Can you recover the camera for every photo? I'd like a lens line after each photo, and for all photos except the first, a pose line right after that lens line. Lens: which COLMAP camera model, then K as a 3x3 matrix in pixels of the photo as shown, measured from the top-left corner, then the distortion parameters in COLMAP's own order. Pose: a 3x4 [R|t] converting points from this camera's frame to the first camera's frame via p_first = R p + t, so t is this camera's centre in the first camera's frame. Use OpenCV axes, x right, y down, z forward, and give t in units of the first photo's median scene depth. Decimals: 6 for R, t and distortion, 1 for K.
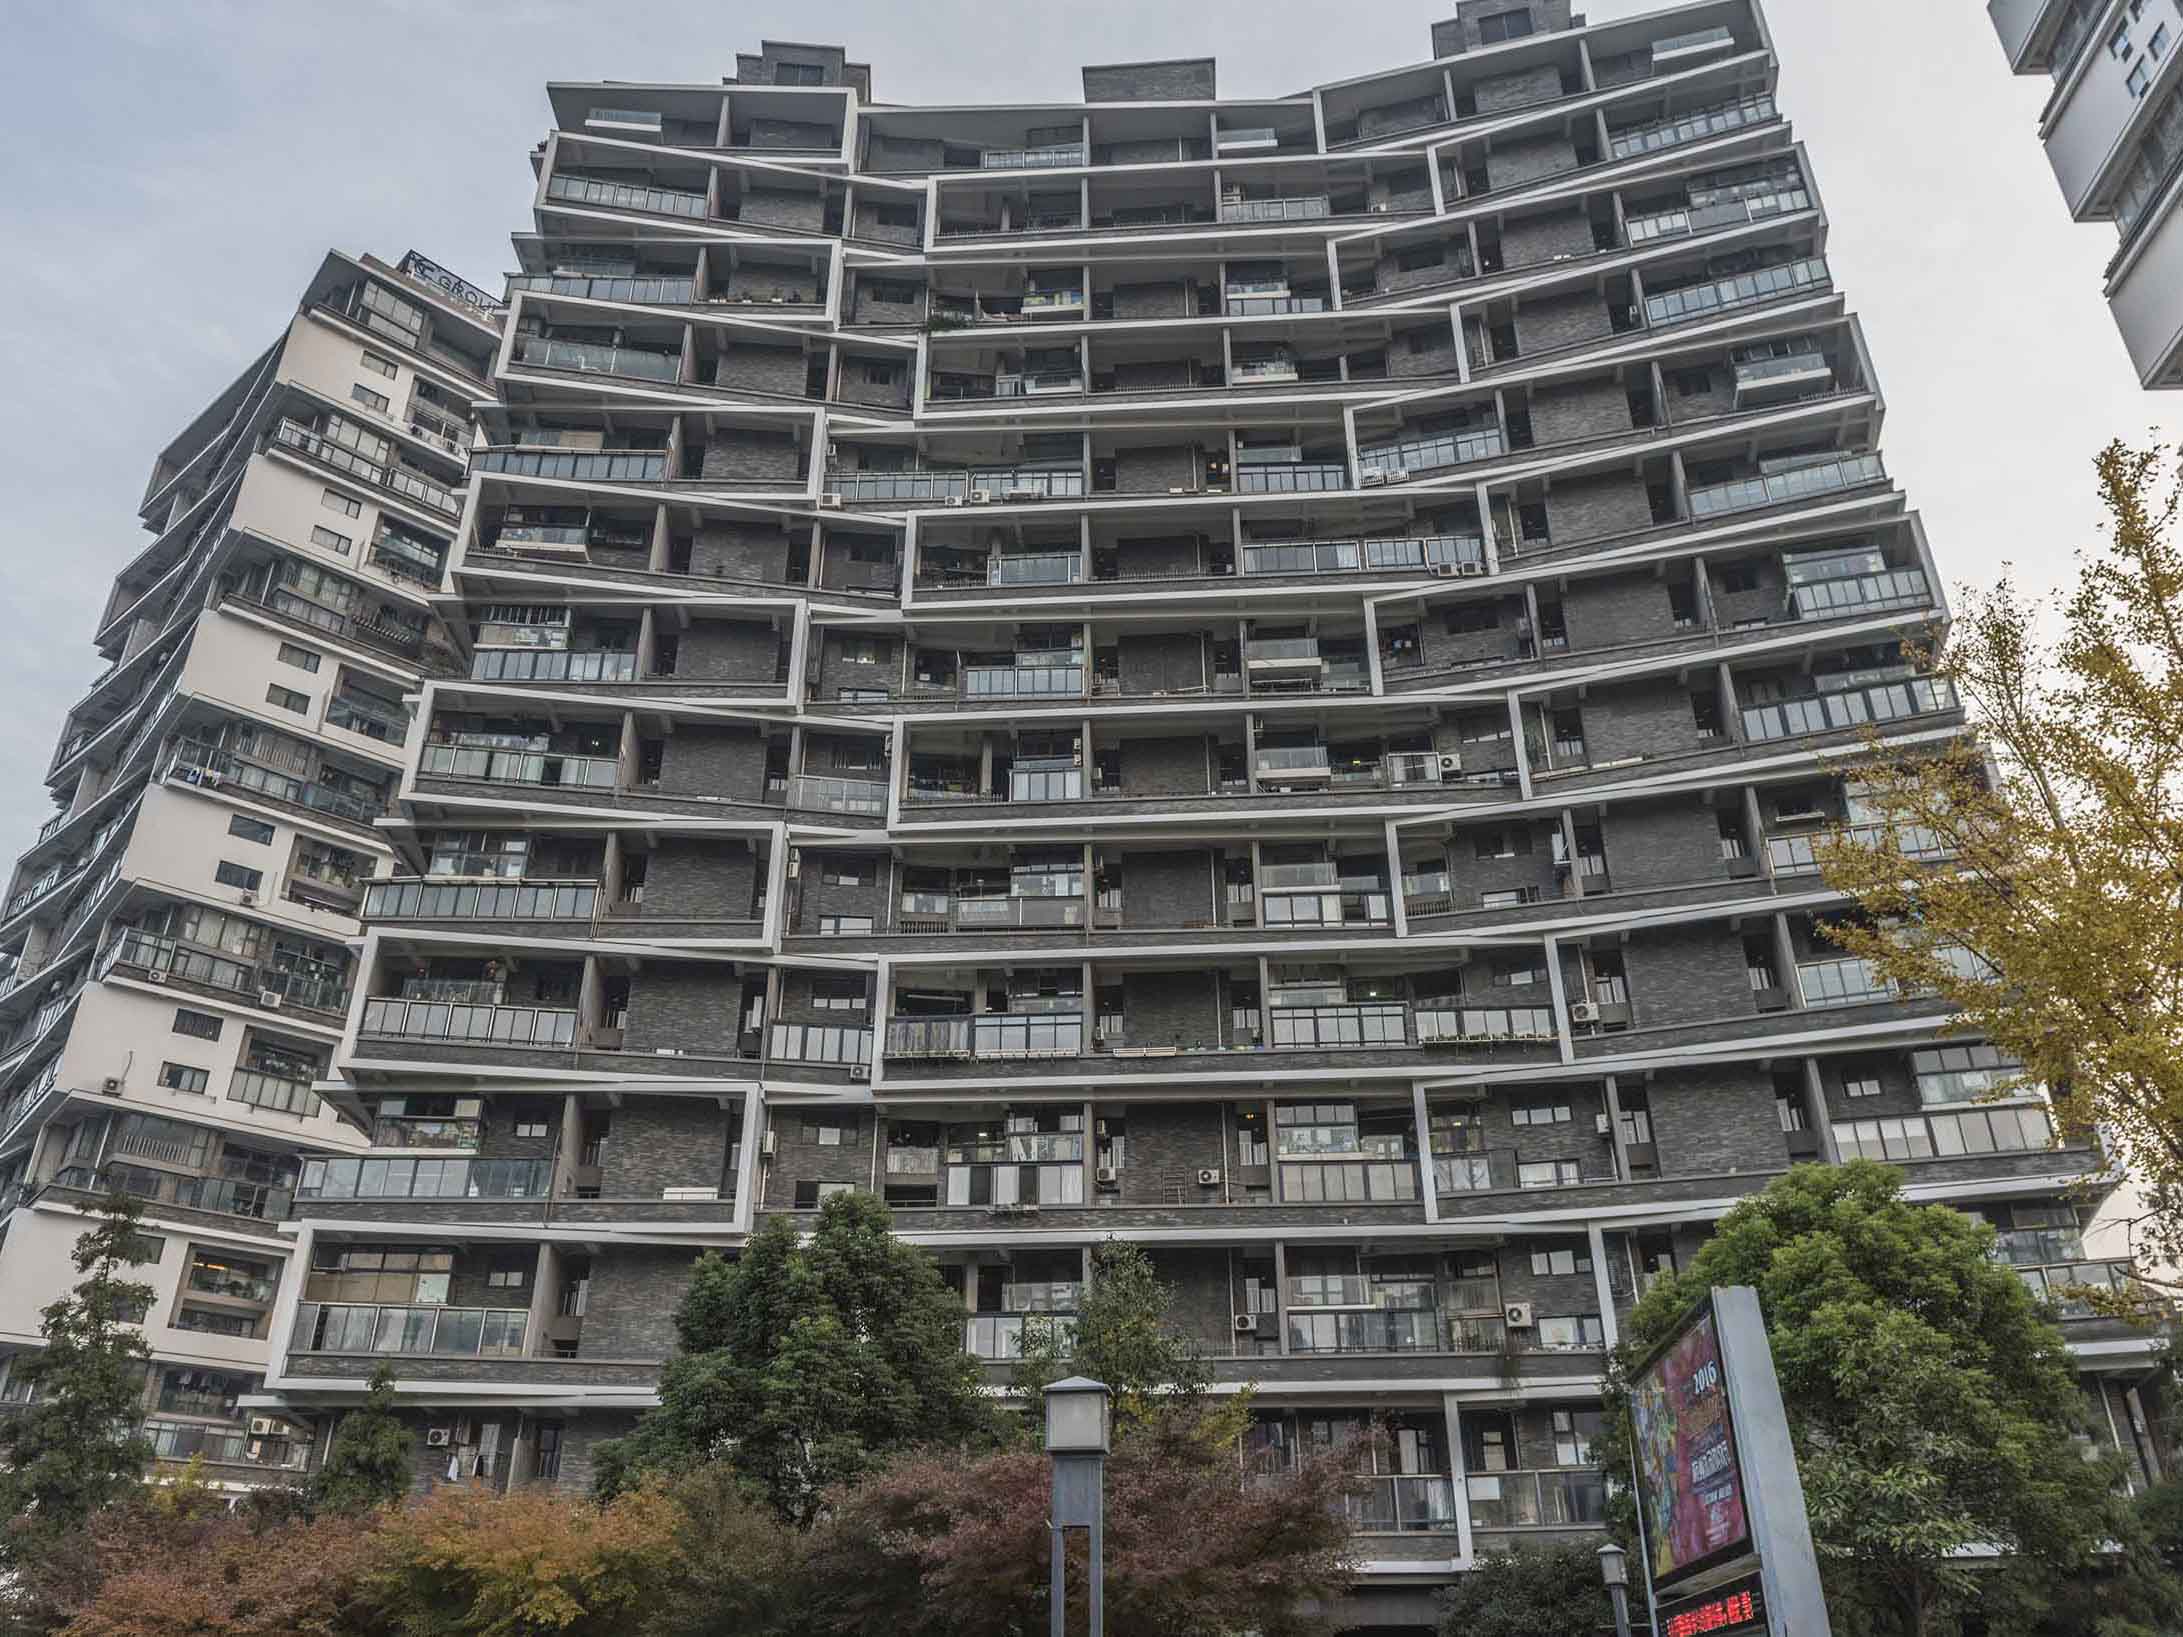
lens RADIAL K [[1660.7, 0, 1077.5], [0, 1660.7, 826.7], [0, 0, 1]] dist [0.012519, -0.019456]
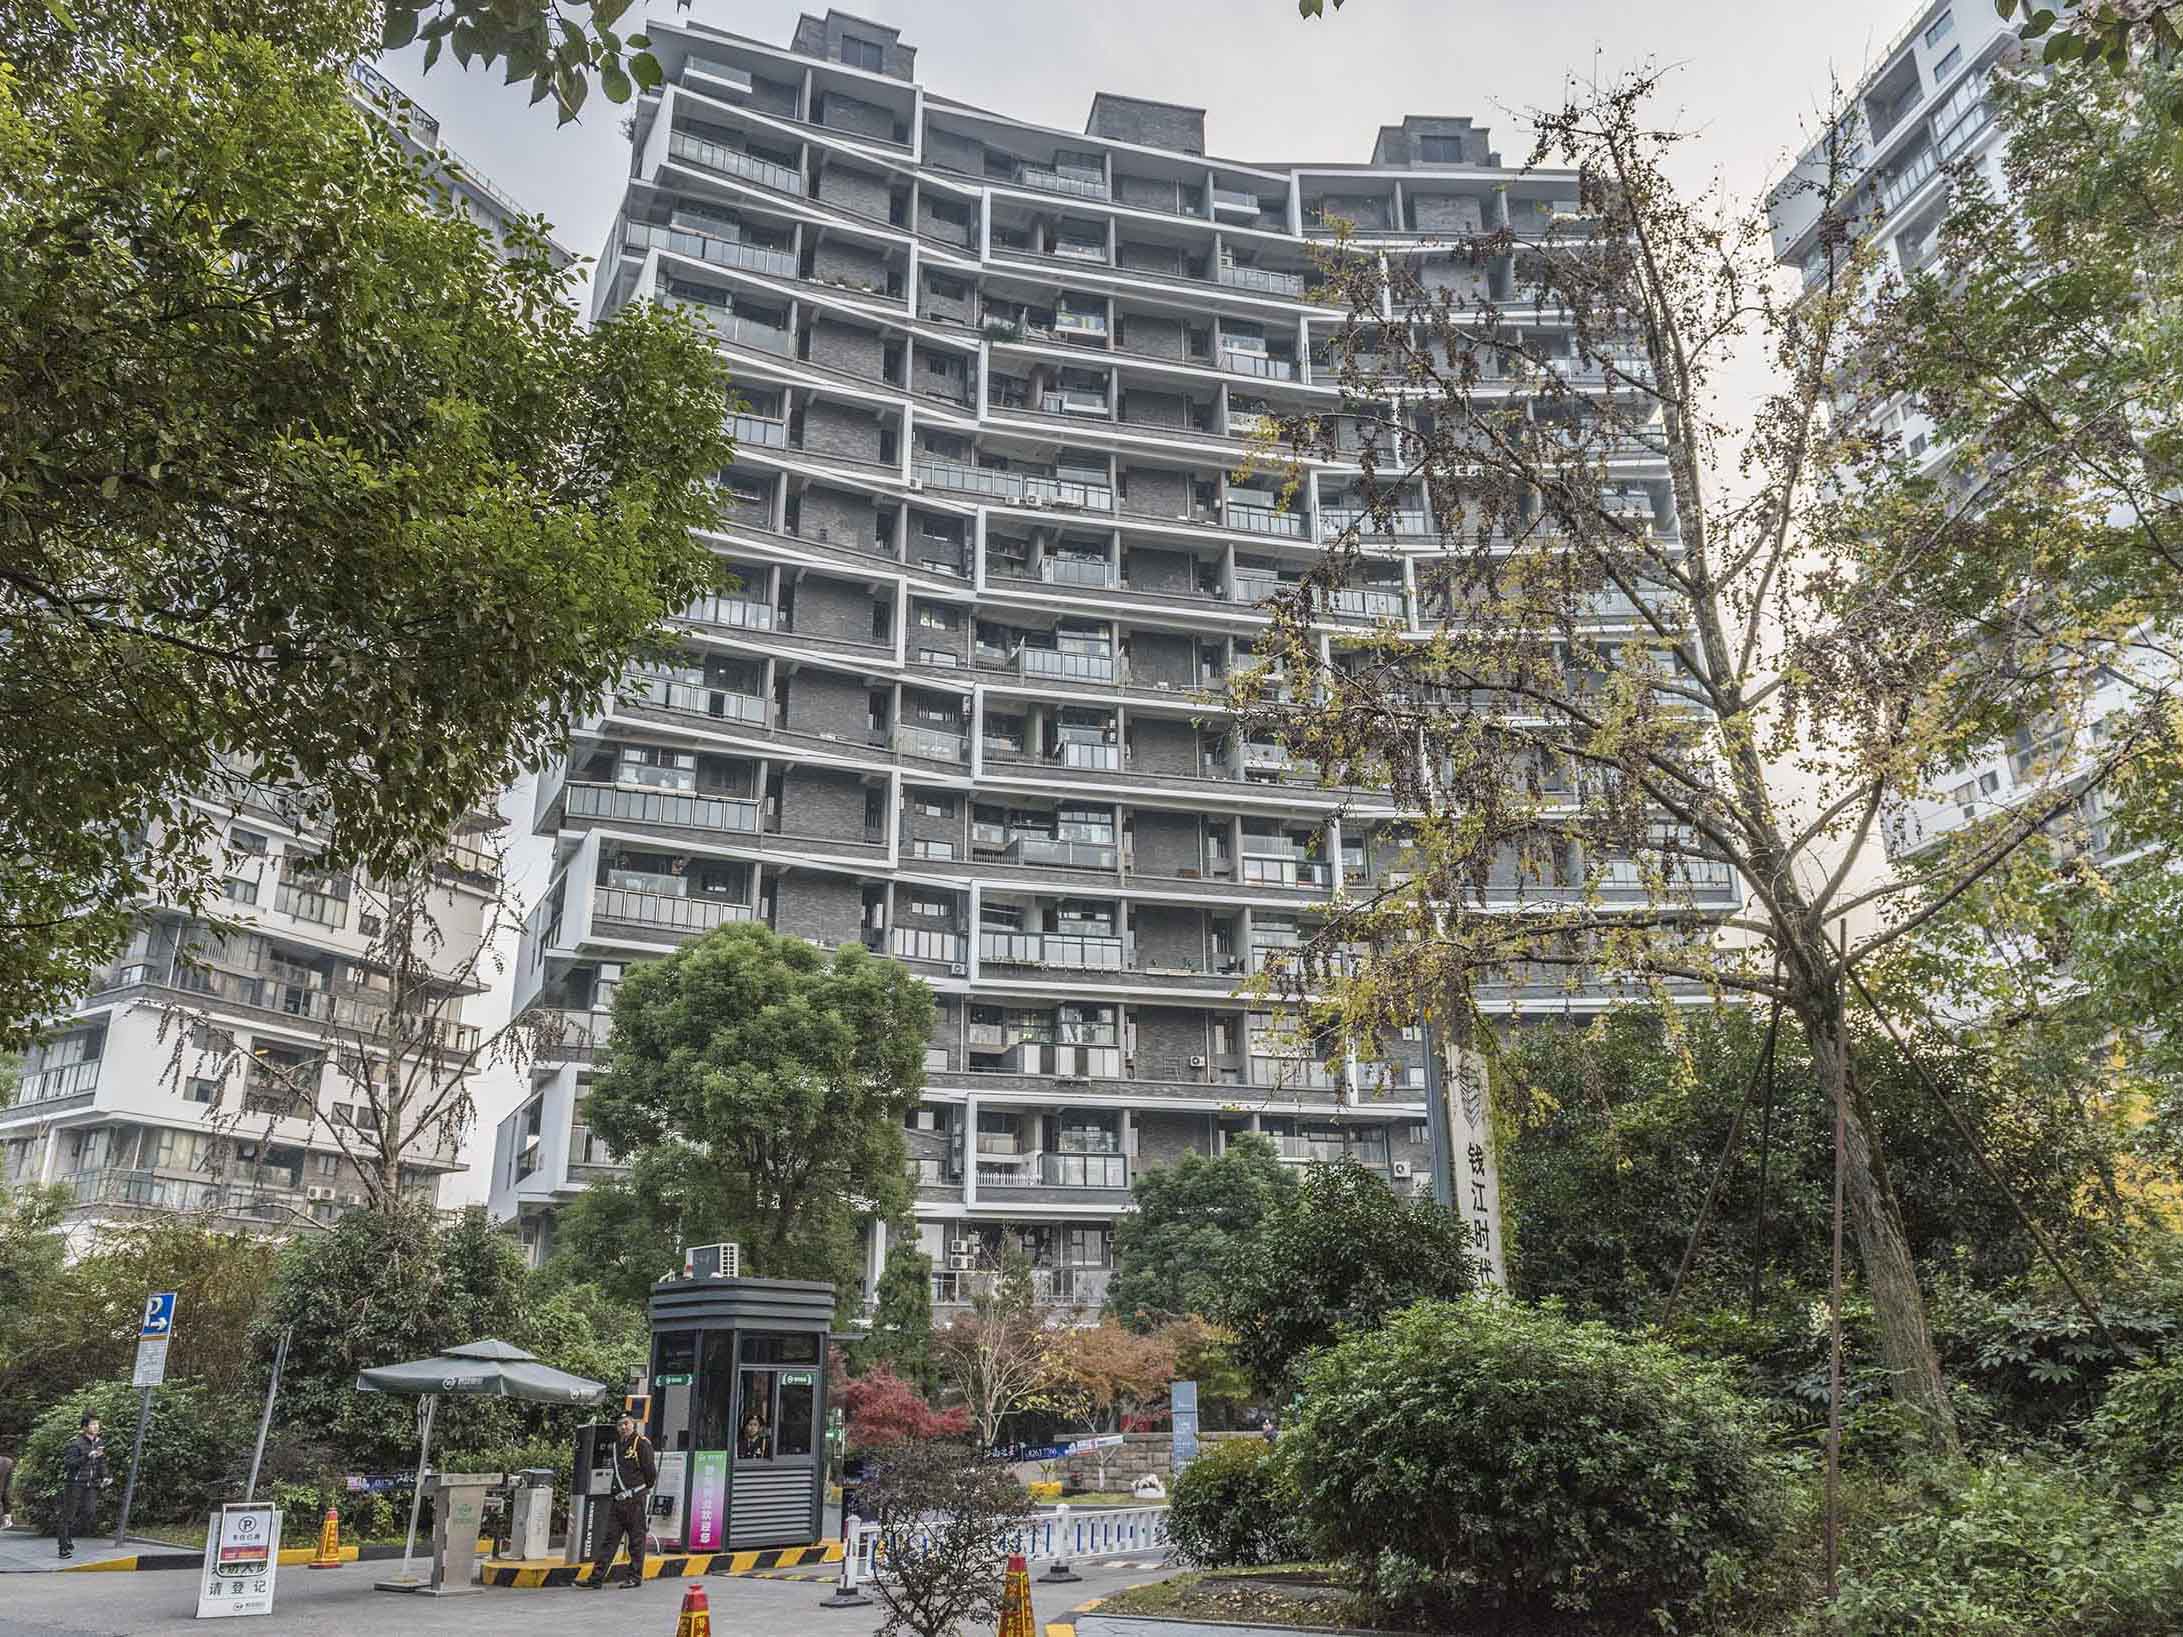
lens RADIAL K [[1660.7, 0, 1079.3], [0, 1660.7, 828.5], [0, 0, 1]] dist [0.012519, -0.019456]
pose [[0.955249, 0.095177, 0.280073, -0.354910], [-0.135778, 0.982266, 0.129297, -0.124489], [-0.262800, -0.161538, 0.951232, -0.229355]]
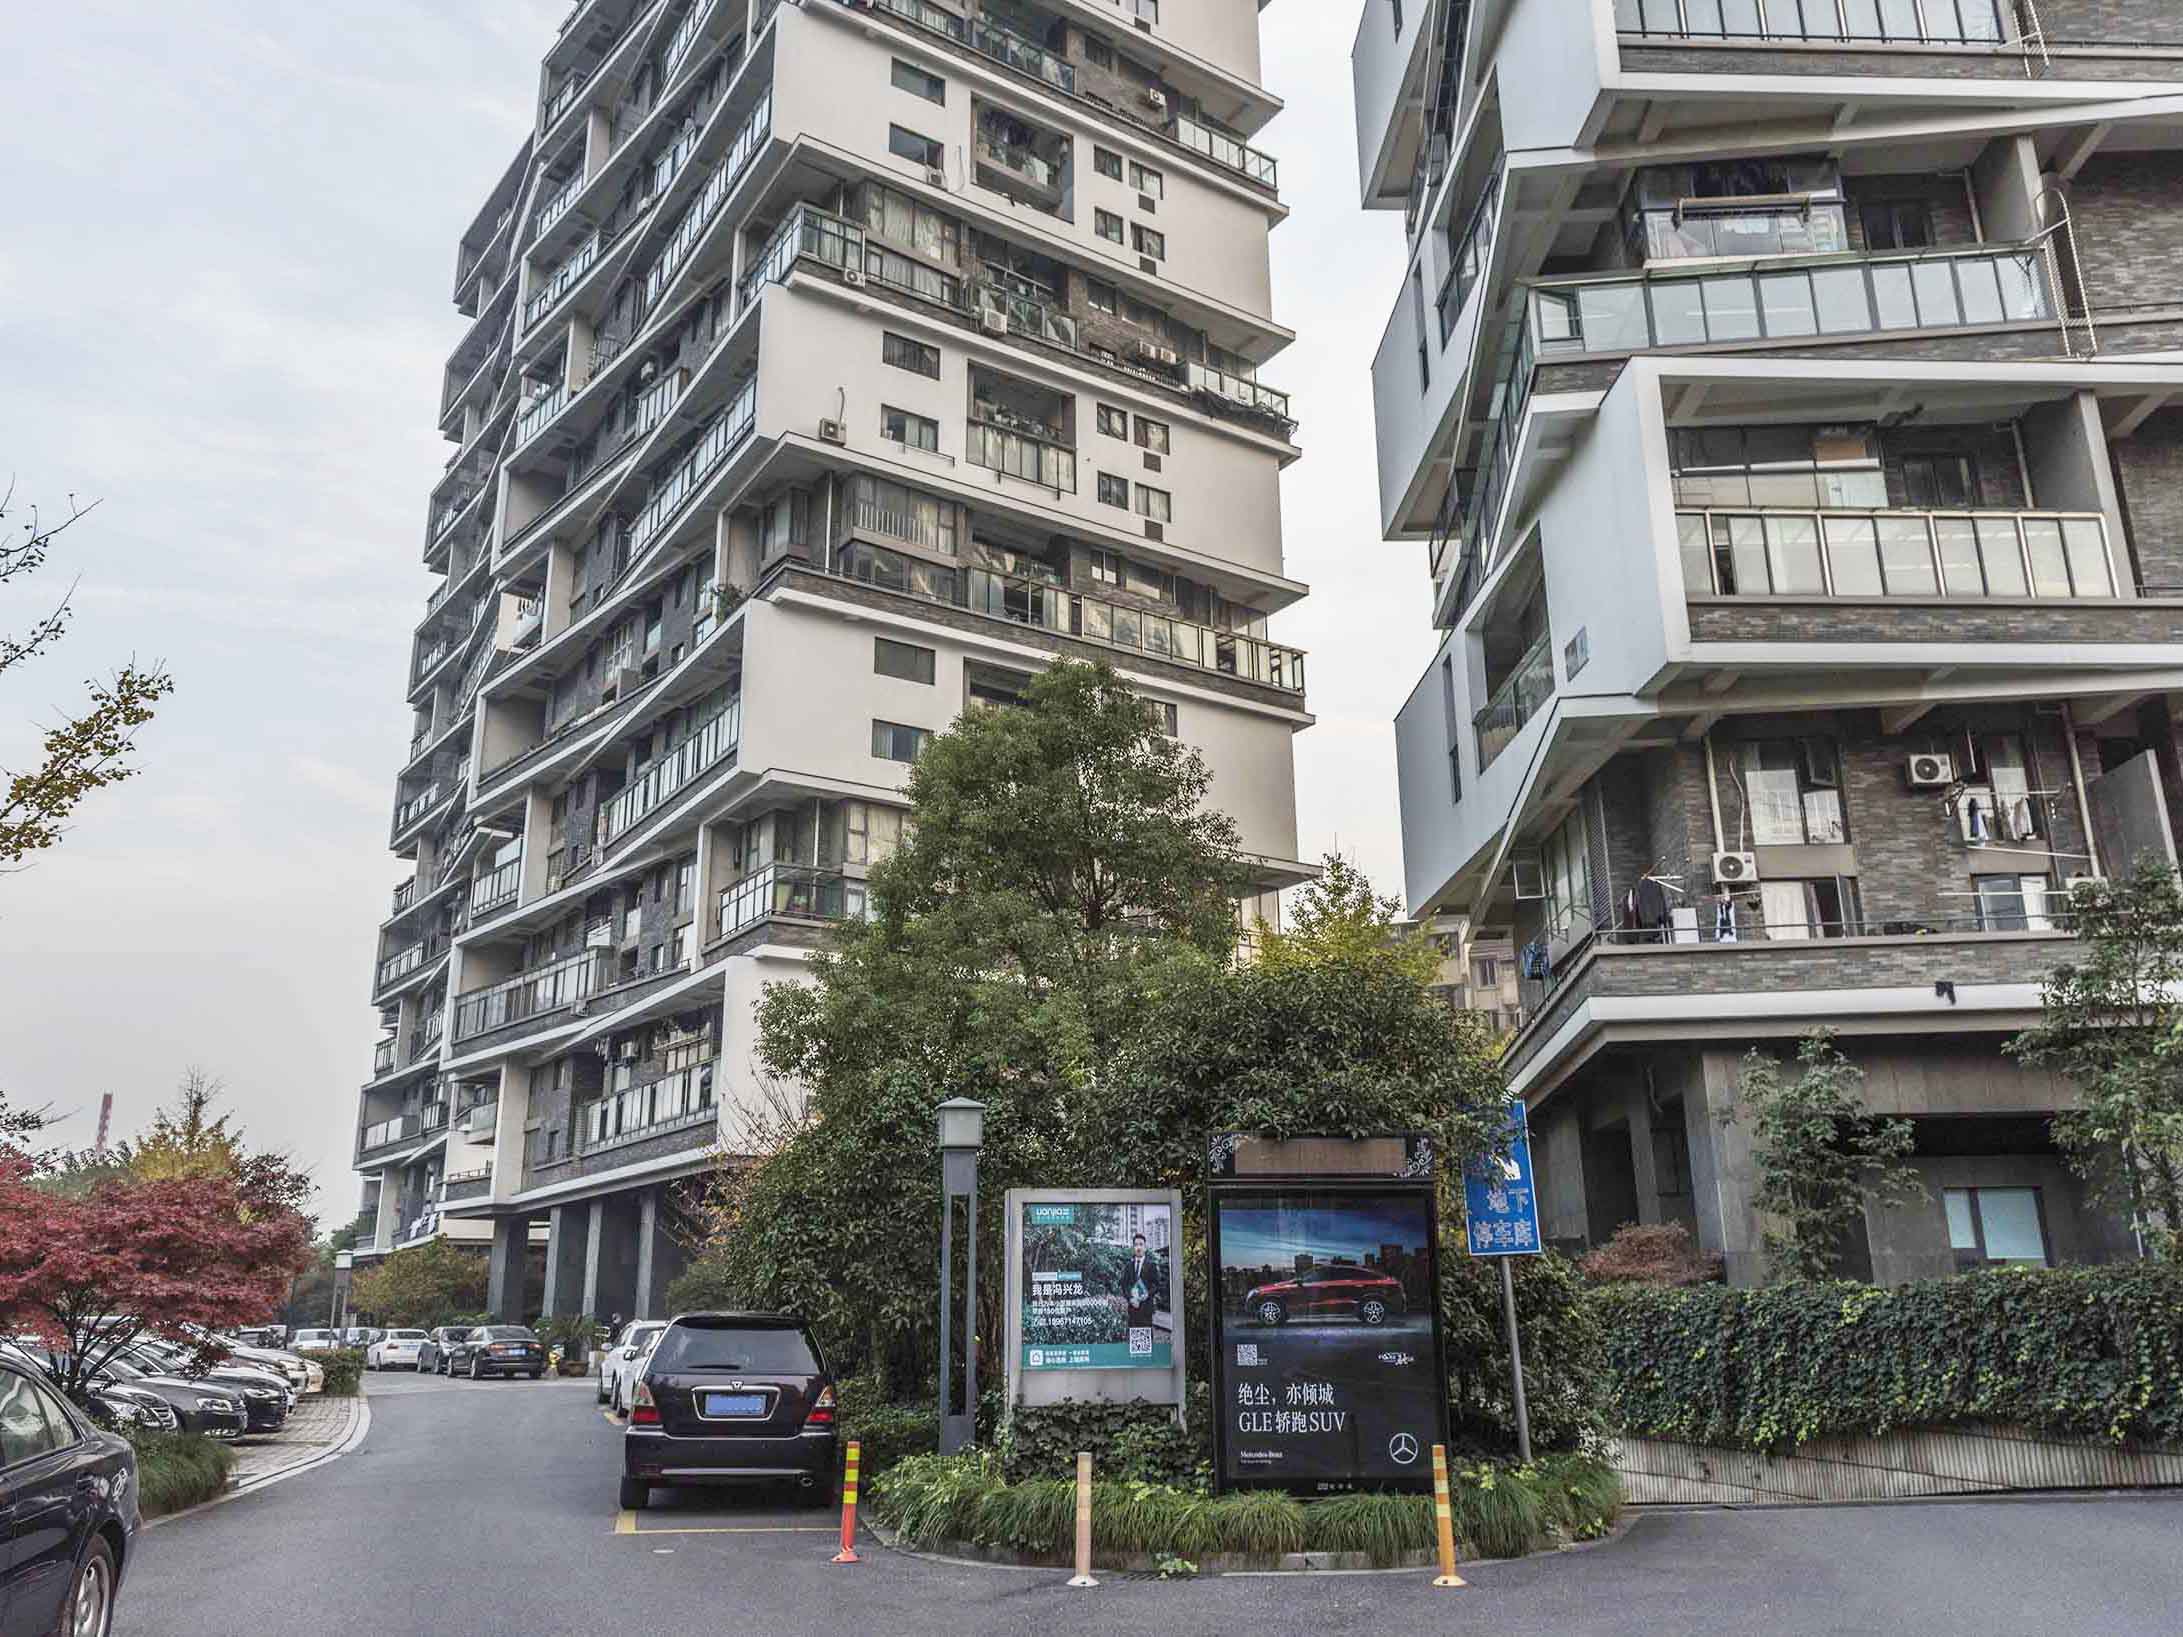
lens RADIAL K [[1660.7, 0, 1072.3], [0, 1660.7, 821.3], [0, 0, 1]] dist [0.012519, -0.019456]
pose [[0.989513, -0.047984, -0.136238, -0.435452], [0.075501, 0.975920, 0.204644, 0.195670], [0.123138, -0.212784, 0.969309, 0.356314]]
